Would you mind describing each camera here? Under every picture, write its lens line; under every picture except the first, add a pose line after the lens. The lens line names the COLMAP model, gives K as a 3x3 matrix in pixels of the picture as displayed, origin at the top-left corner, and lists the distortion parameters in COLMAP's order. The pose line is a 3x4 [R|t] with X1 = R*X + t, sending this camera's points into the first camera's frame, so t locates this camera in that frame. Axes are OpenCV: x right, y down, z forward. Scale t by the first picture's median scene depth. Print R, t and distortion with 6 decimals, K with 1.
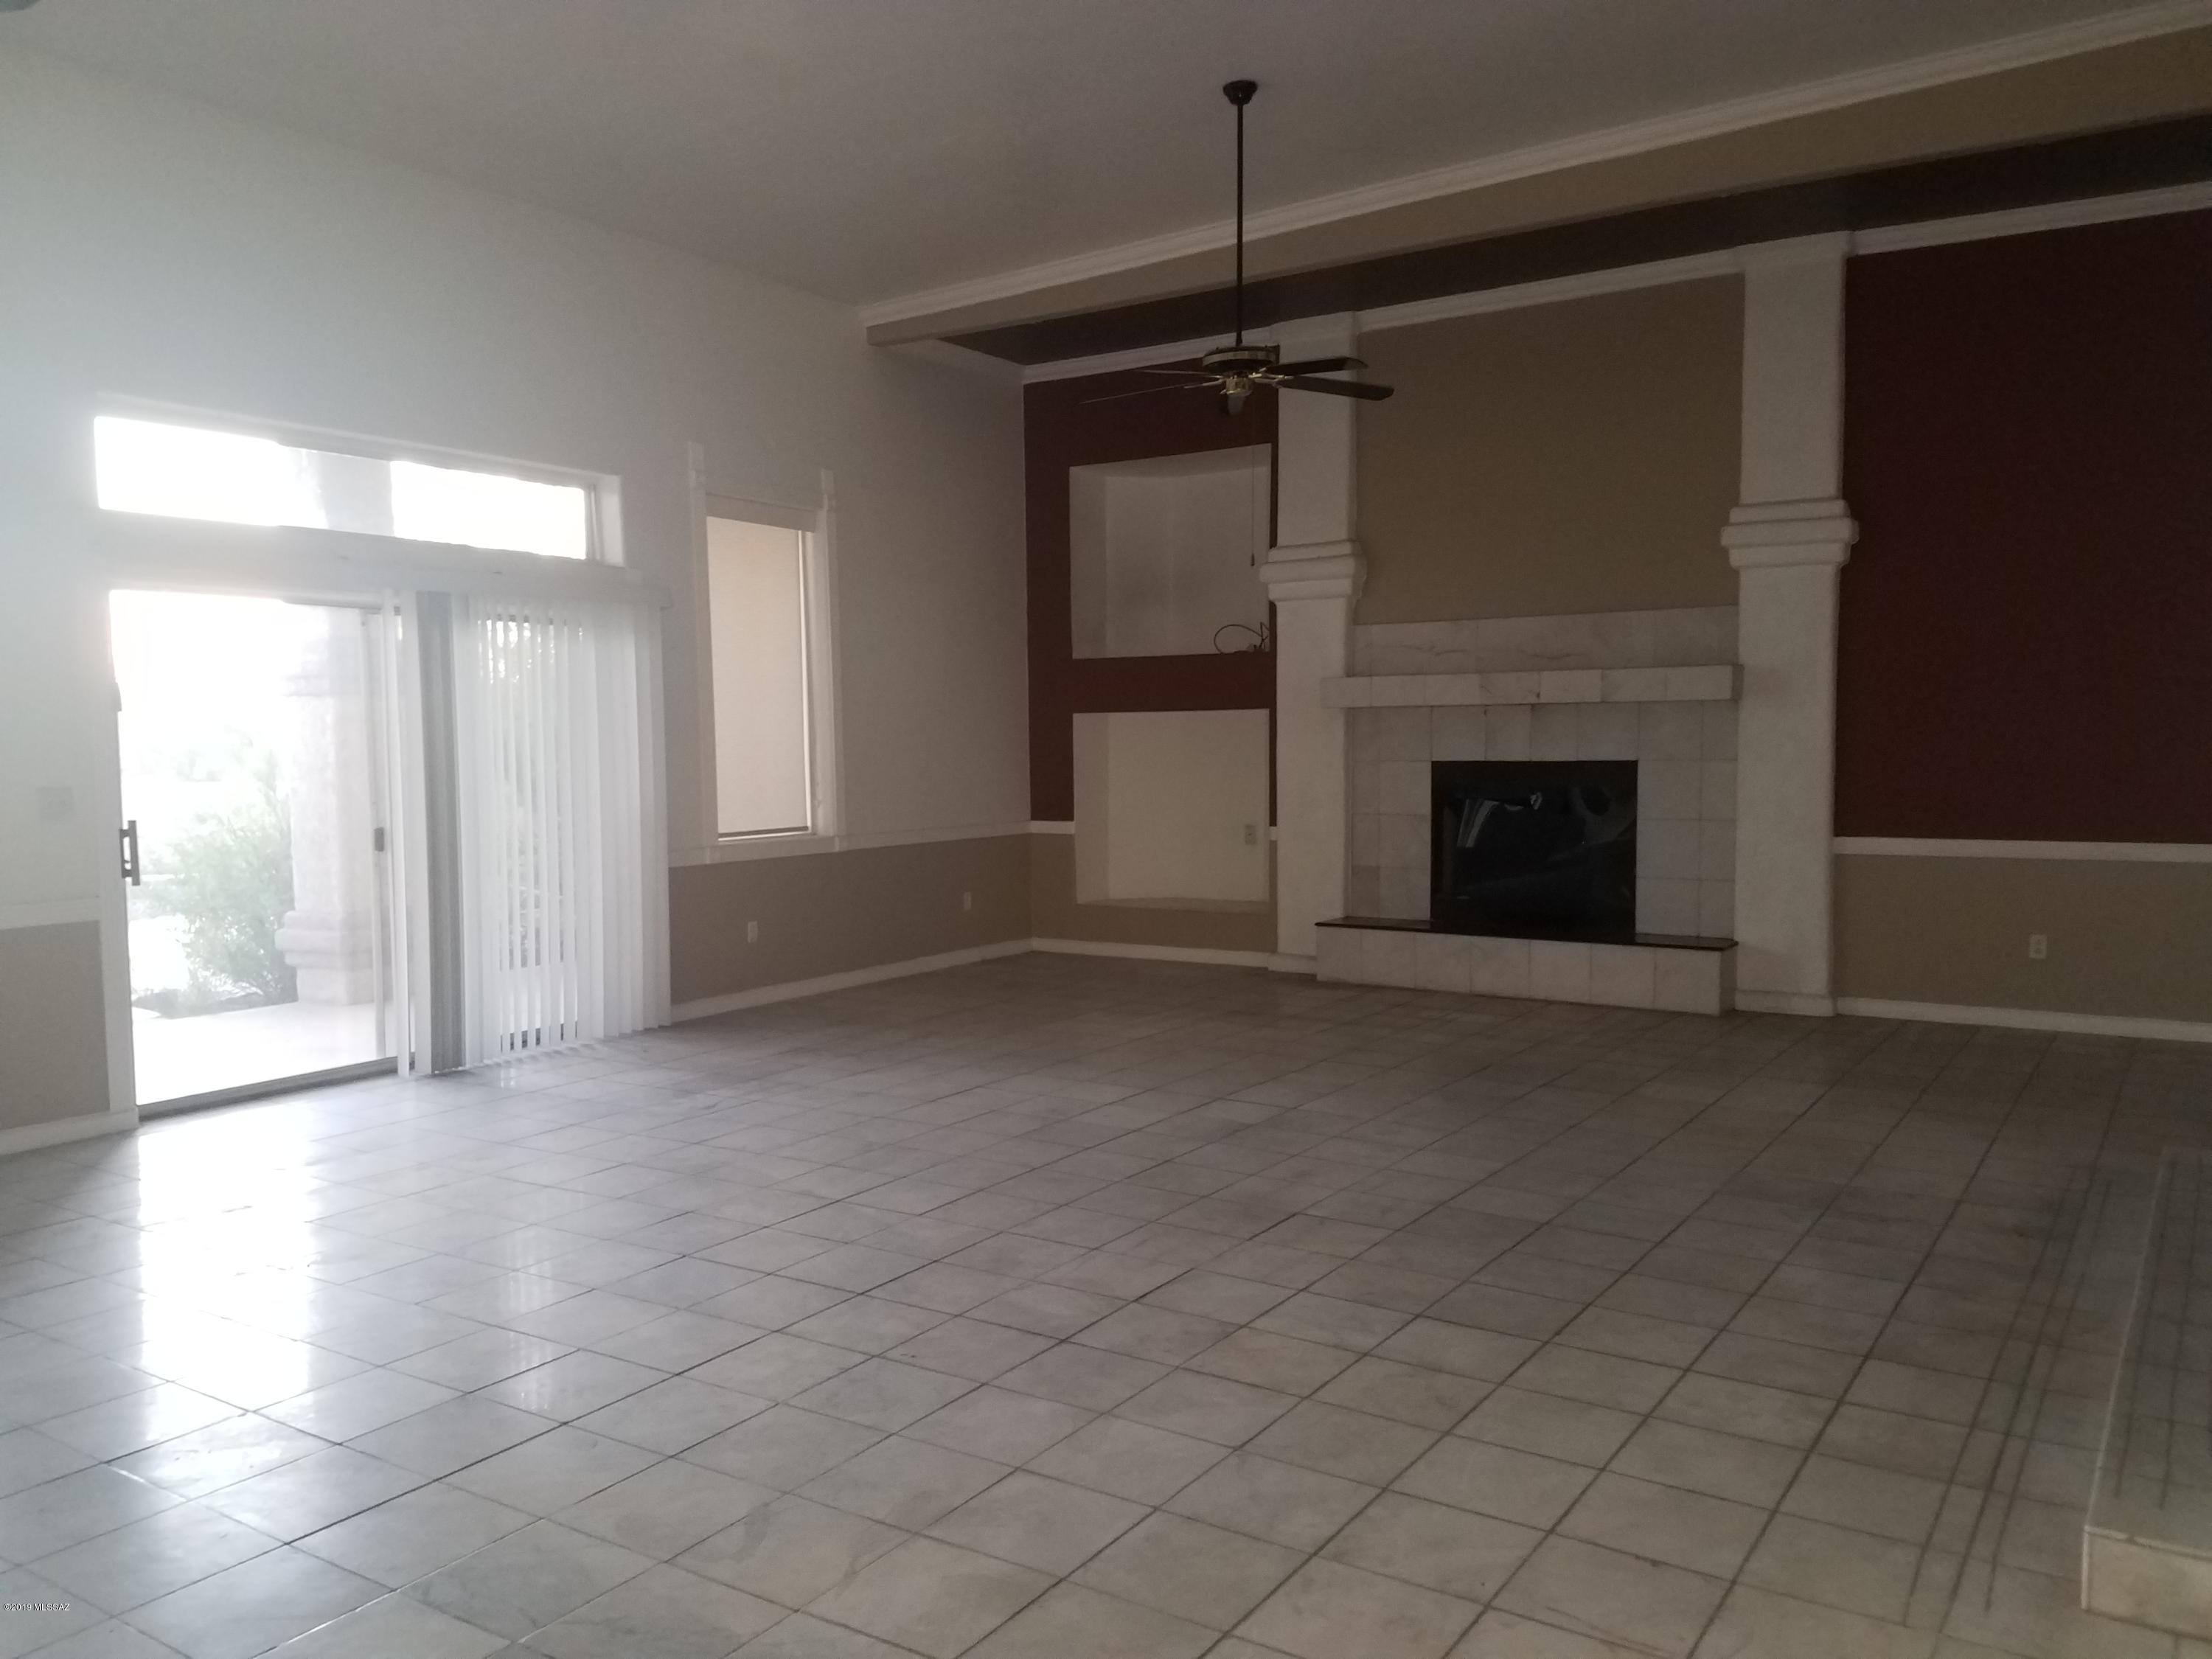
lens RADIAL K [[1814.0, 0, 1058.1], [0, 1814.0, 875.7], [0, 0, 1]] dist [0.296164, -0.480802]
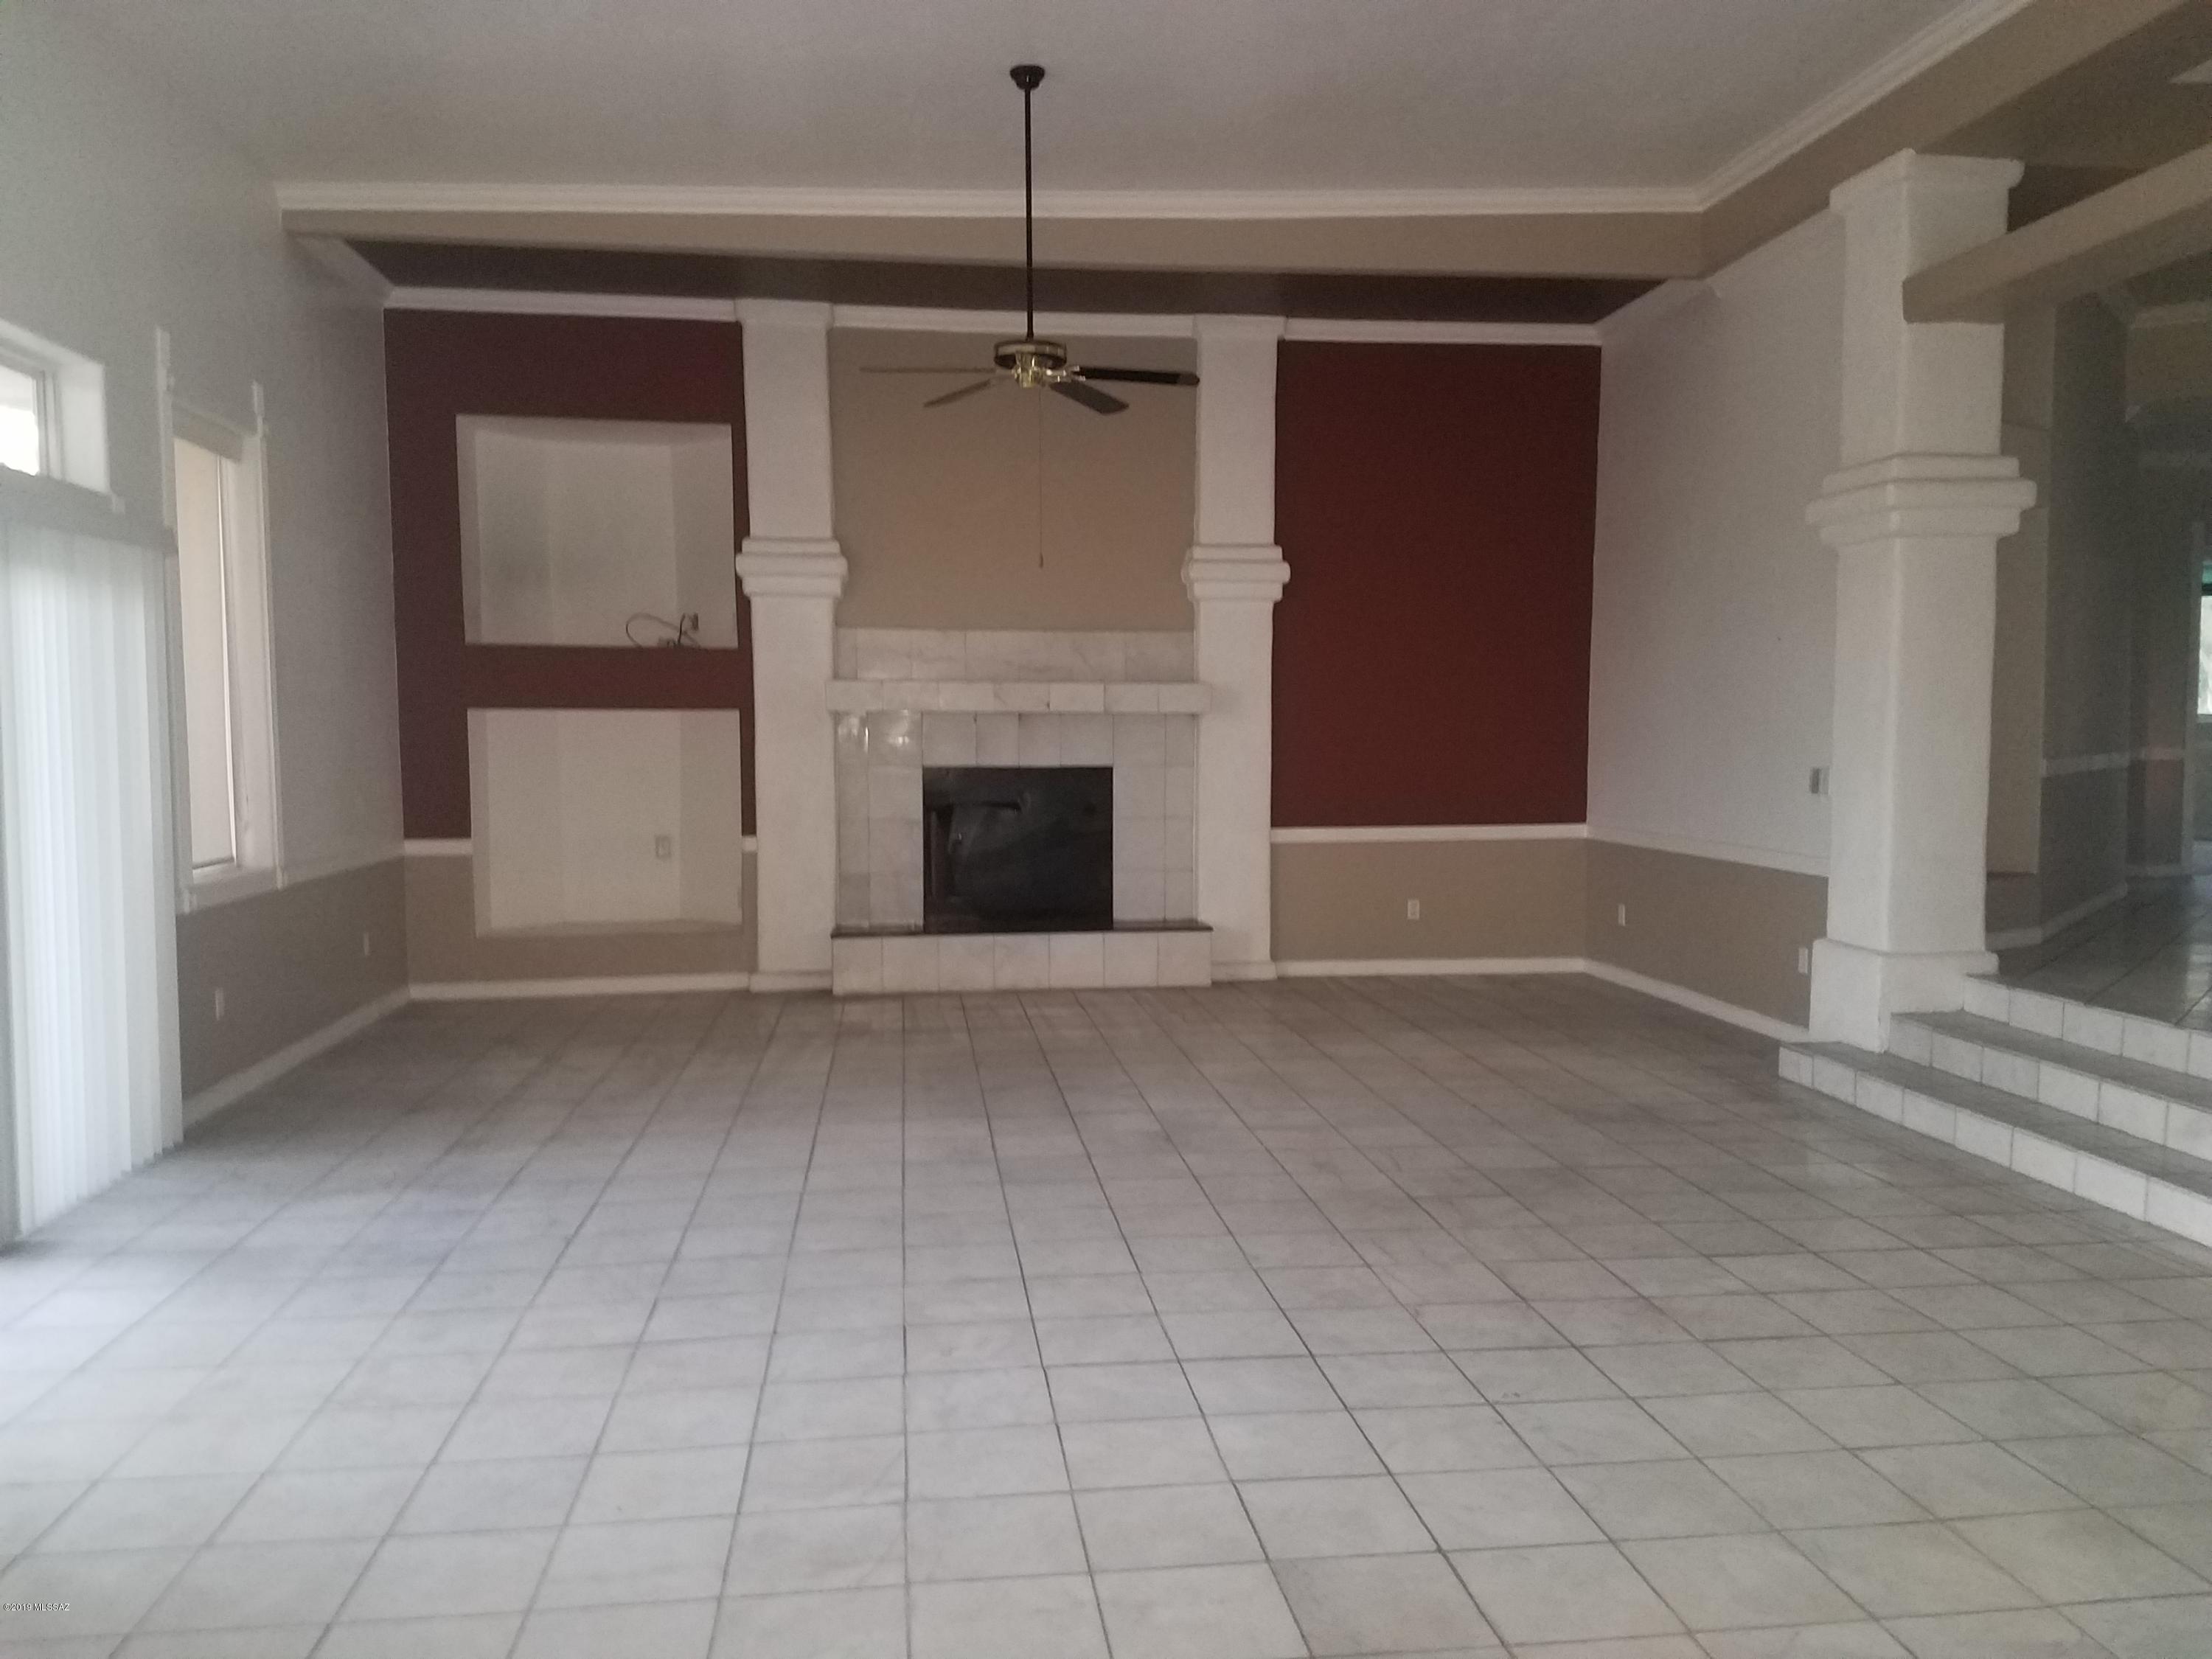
lens RADIAL K [[1814.0, 0, 1058.1], [0, 1814.0, 875.7], [0, 0, 1]] dist [0.296164, -0.480802]
pose [[0.725537, -0.050193, 0.686350, -0.460329], [0.051343, 0.998505, 0.018747, -0.018547], [-0.686265, 0.021638, 0.727030, 0.234655]]
